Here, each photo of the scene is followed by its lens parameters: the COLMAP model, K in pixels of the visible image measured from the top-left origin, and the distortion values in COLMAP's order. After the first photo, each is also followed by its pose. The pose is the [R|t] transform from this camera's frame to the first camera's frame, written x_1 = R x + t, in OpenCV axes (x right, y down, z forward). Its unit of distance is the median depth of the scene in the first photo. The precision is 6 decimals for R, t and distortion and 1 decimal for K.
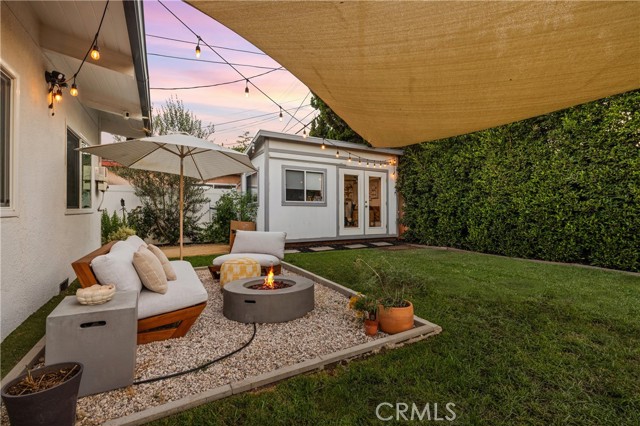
lens RADIAL K [[286.0, 0, 319.8], [0, 286.0, 210.2], [0, 0, 1]] dist [0.000872, -0.000036]
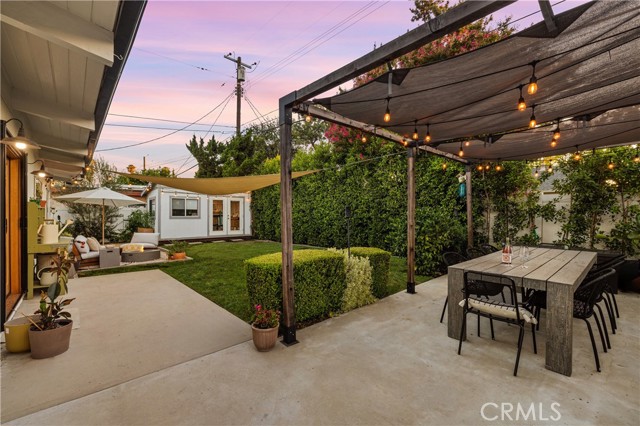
lens RADIAL K [[273.1, 0, 323.1], [0, 273.1, 213.2], [0, 0, 1]] dist [0.001153, 0.000056]
pose [[0.971866, -0.002867, 0.235516, 0.343106], [0.004943, 0.999954, -0.008223, -0.029006], [-0.235482, 0.009156, 0.971836, -0.749260]]
